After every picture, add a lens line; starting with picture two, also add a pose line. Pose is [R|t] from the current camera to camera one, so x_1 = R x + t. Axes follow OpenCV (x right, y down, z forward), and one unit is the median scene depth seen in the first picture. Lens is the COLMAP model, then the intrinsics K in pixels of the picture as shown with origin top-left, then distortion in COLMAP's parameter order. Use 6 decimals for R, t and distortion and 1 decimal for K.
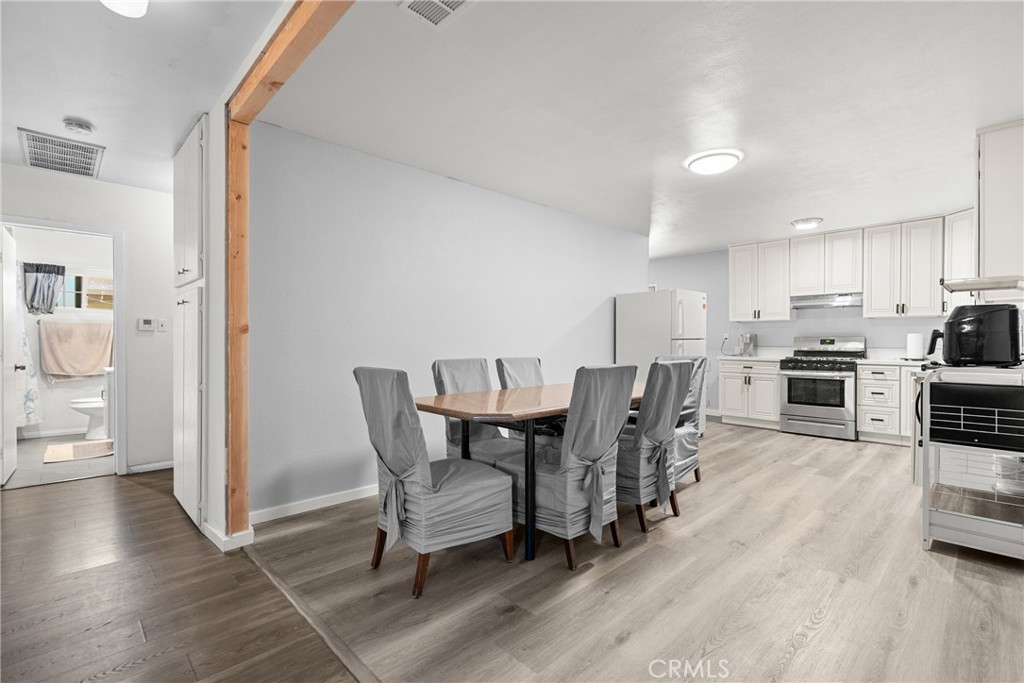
lens RADIAL K [[468.4, 0, 511.0], [0, 468.4, 343.8], [0, 0, 1]] dist [-0.000566, 0.001159]
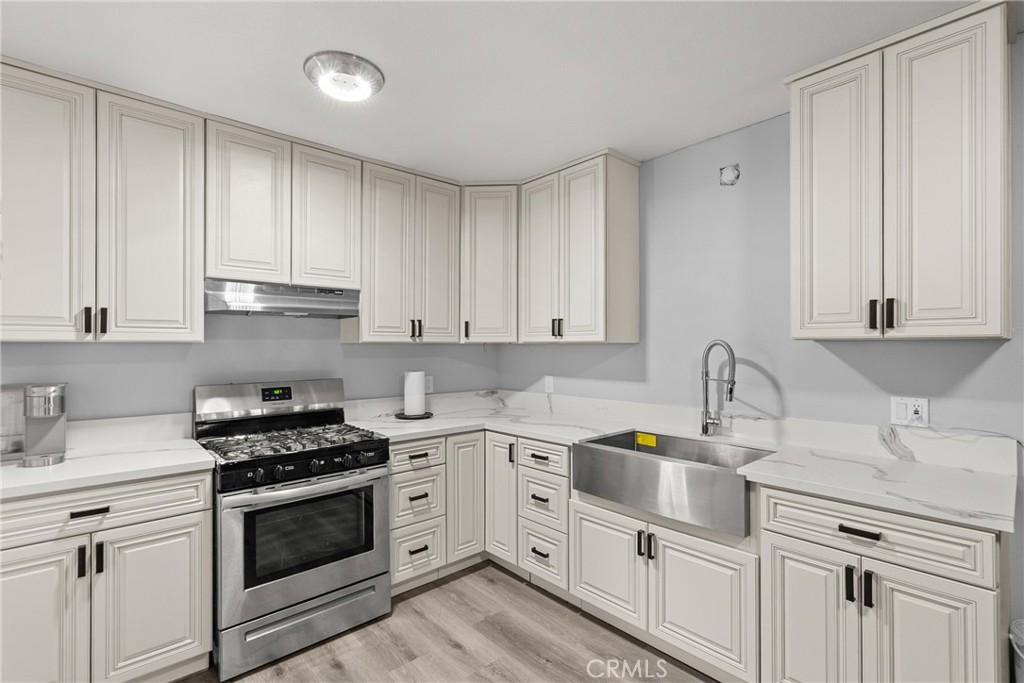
lens RADIAL K [[473.1, 0, 512.0], [0, 473.1, 341.5], [0, 0, 1]] dist [0.001272, 0.001050]
pose [[0.043341, 0.009139, 0.999019, 0.277727], [0.008422, 0.999919, -0.009512, -0.053464], [-0.999025, 0.008826, 0.043260, 0.867430]]
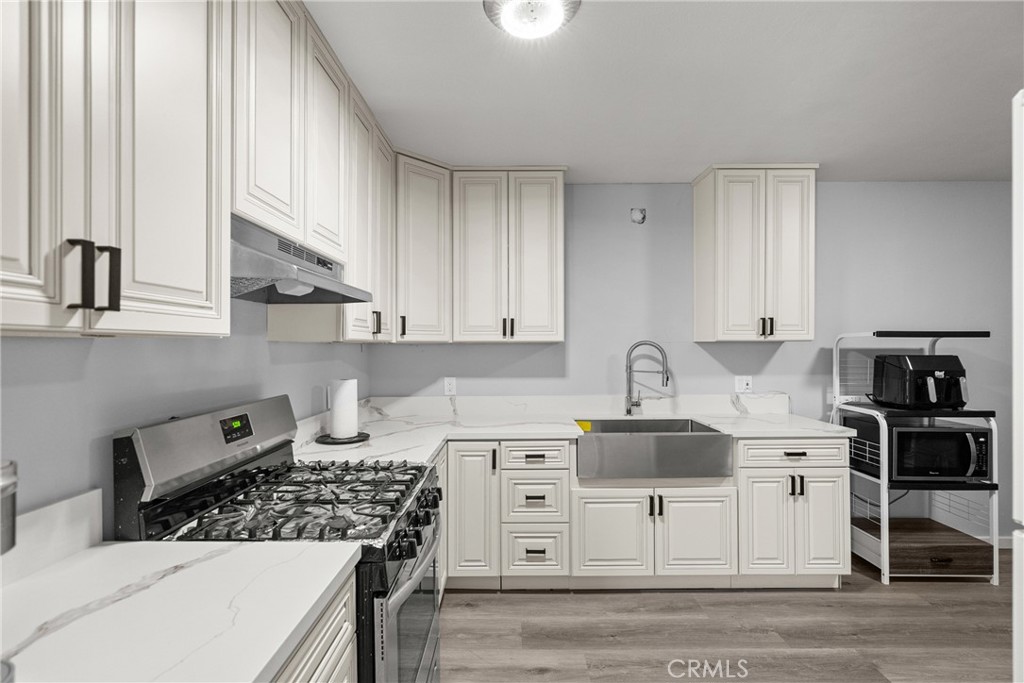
lens RADIAL K [[468.4, 0, 511.0], [0, 468.4, 343.8], [0, 0, 1]] dist [-0.000566, 0.001159]
pose [[-0.713129, 0.004118, 0.701020, 0.446337], [0.006959, 0.999975, 0.001205, -0.055747], [-0.700998, 0.005738, -0.713140, 1.226675]]
